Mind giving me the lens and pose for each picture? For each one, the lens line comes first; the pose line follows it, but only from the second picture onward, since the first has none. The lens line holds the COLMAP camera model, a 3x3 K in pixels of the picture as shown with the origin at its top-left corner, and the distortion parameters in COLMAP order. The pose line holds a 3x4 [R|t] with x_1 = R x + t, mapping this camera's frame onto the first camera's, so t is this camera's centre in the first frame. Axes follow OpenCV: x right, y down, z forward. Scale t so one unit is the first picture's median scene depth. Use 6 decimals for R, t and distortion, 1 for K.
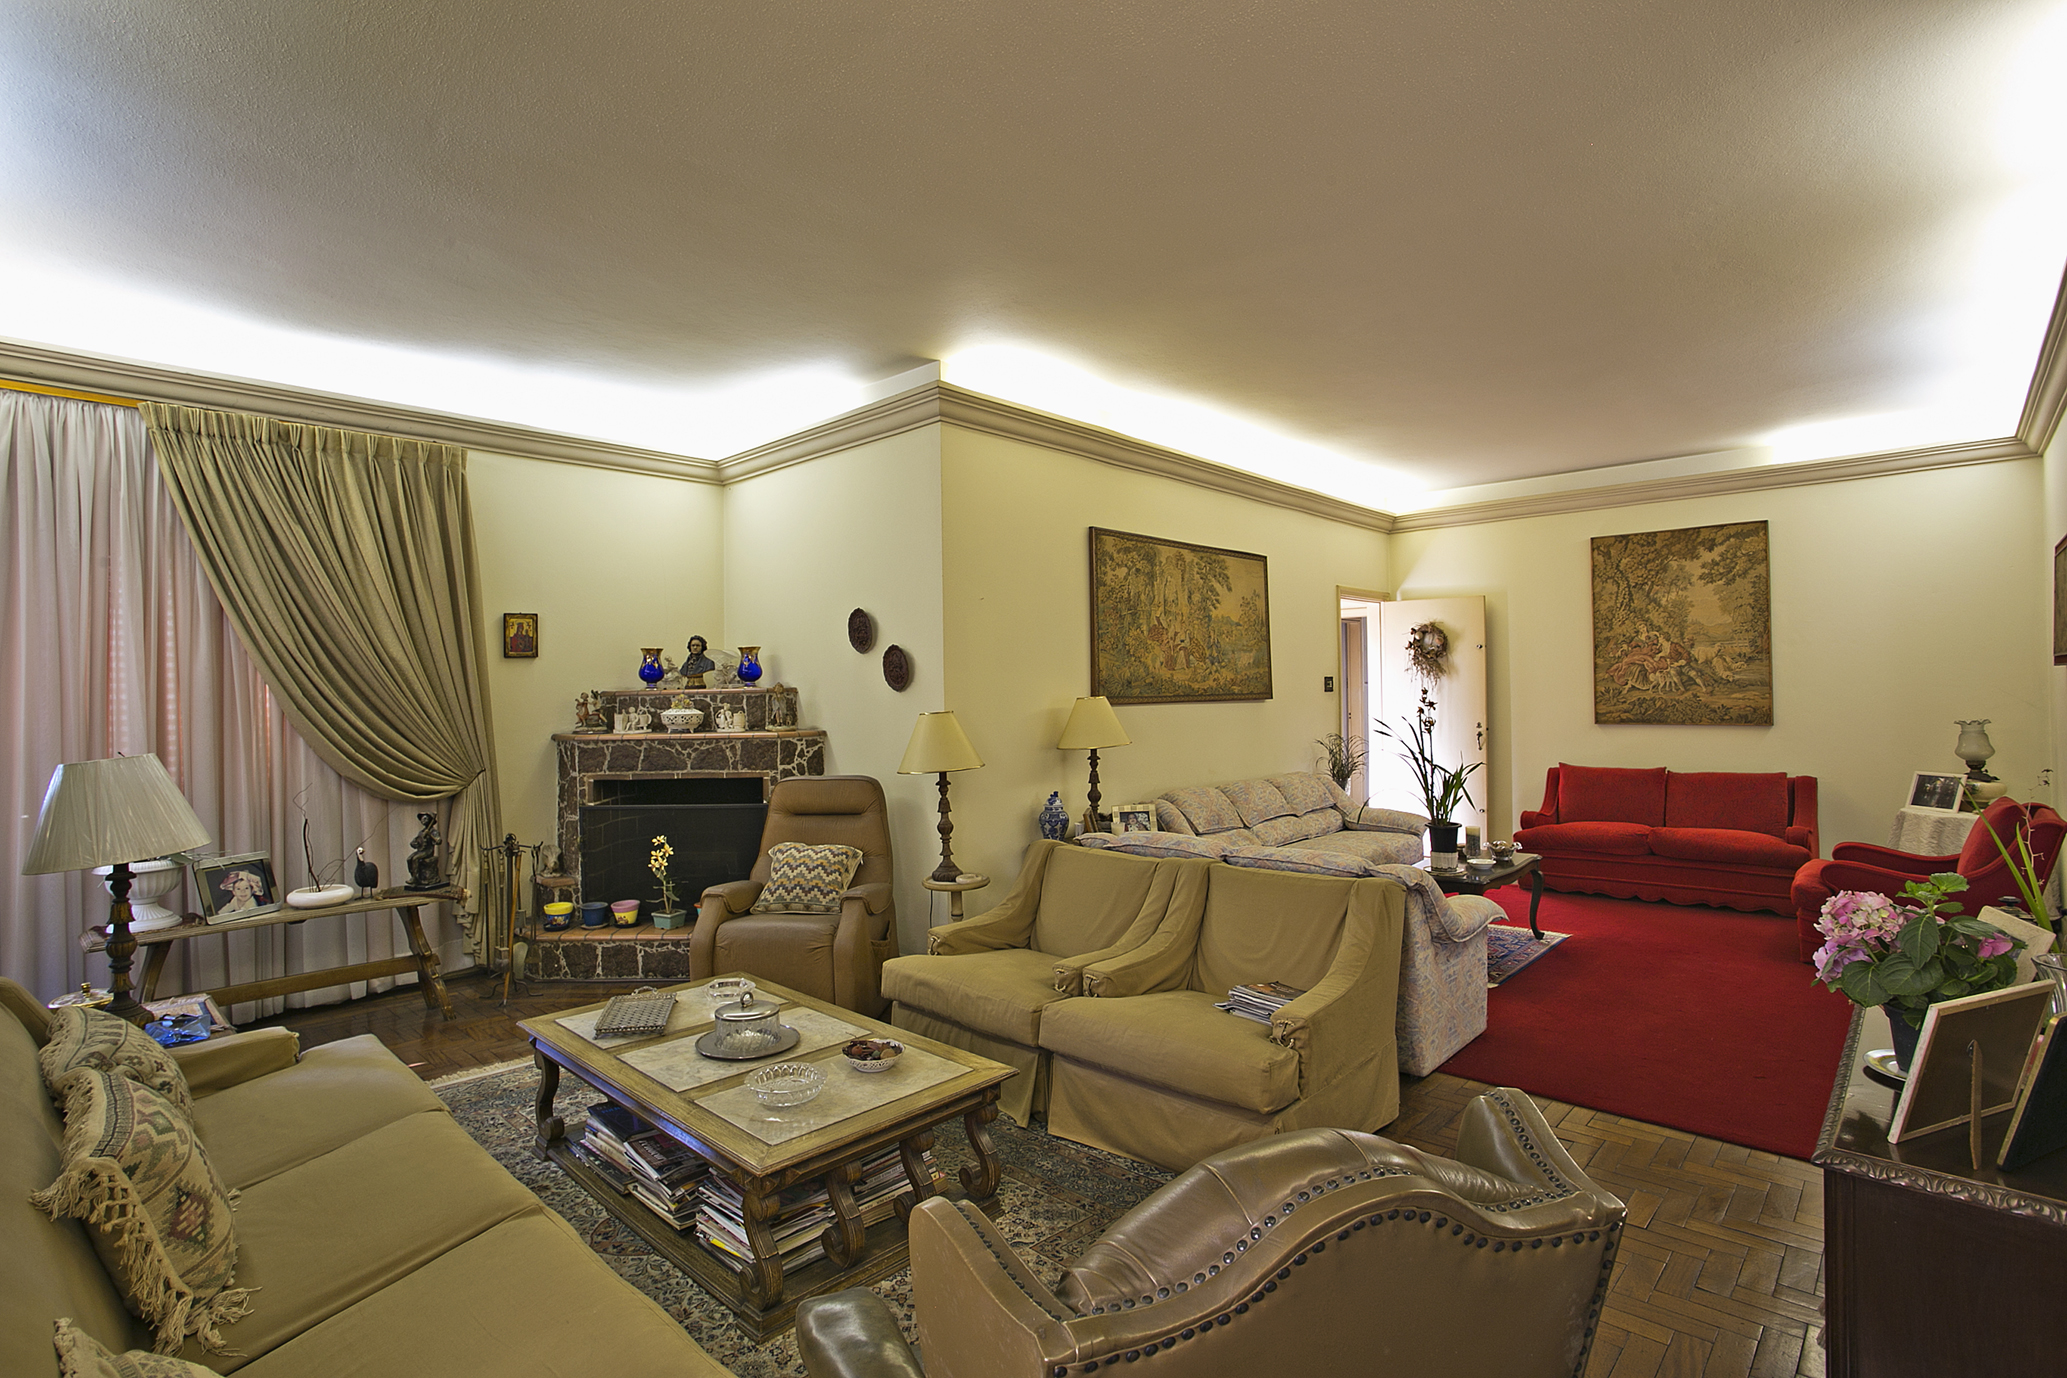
lens RADIAL K [[1009.9, 0, 1037.8], [0, 1009.9, 682.9], [0, 0, 1]] dist [-0.033503, 0.007054]
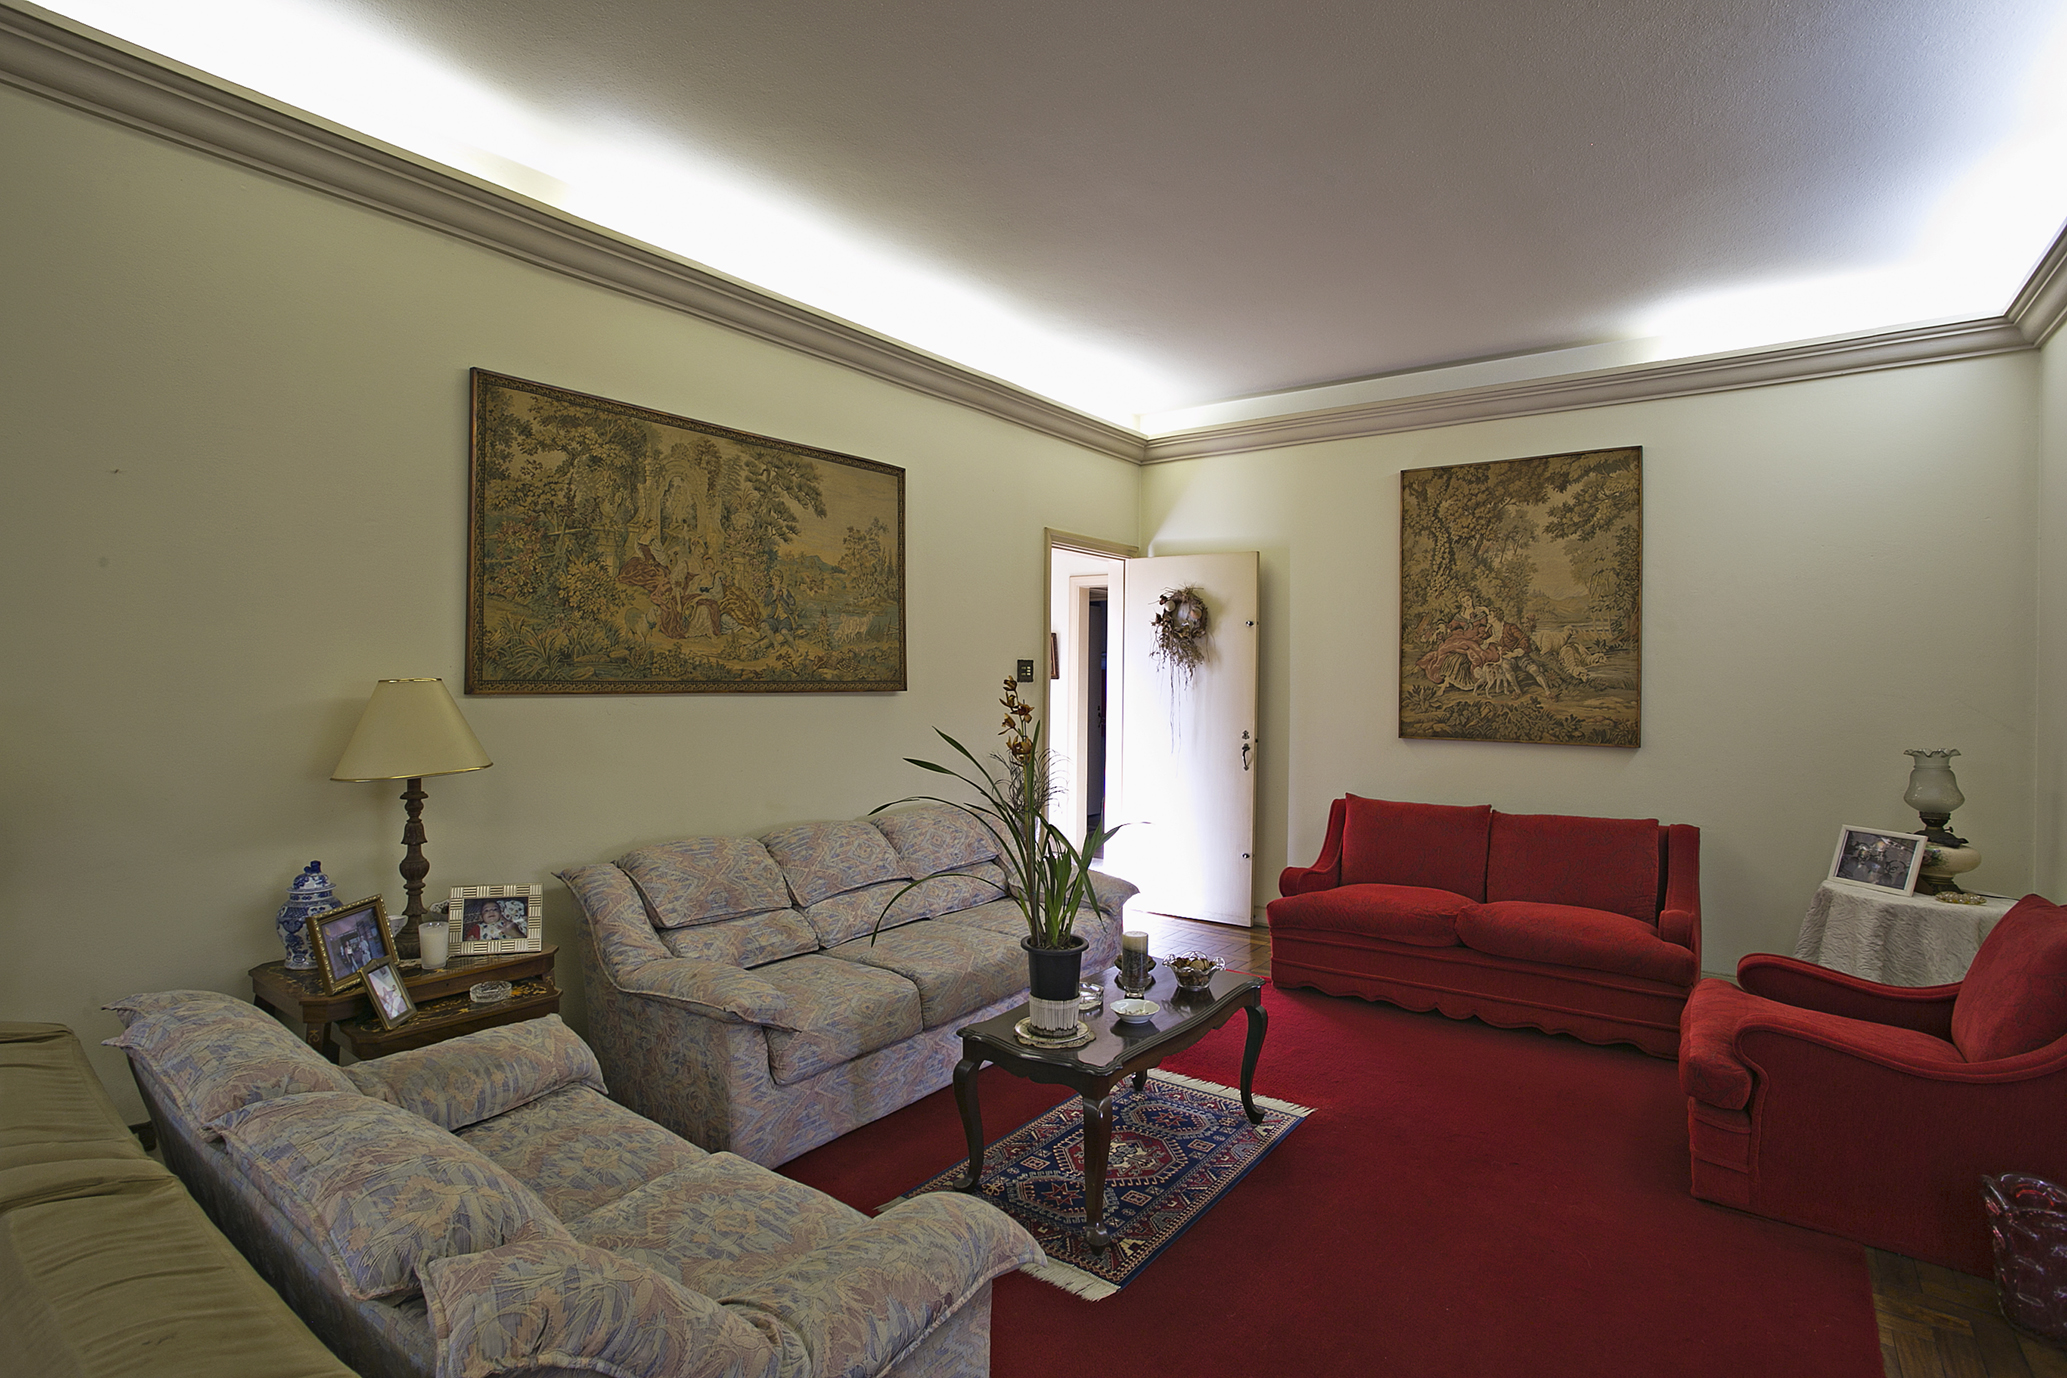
lens RADIAL K [[1009.9, 0, 1041.6], [0, 1009.9, 672.3], [0, 0, 1]] dist [-0.033503, 0.007054]
pose [[0.994225, 0.026088, 0.104099, 0.272609], [-0.026436, 0.999649, 0.001968, 0.000655], [-0.104011, -0.004709, 0.994565, 0.381510]]
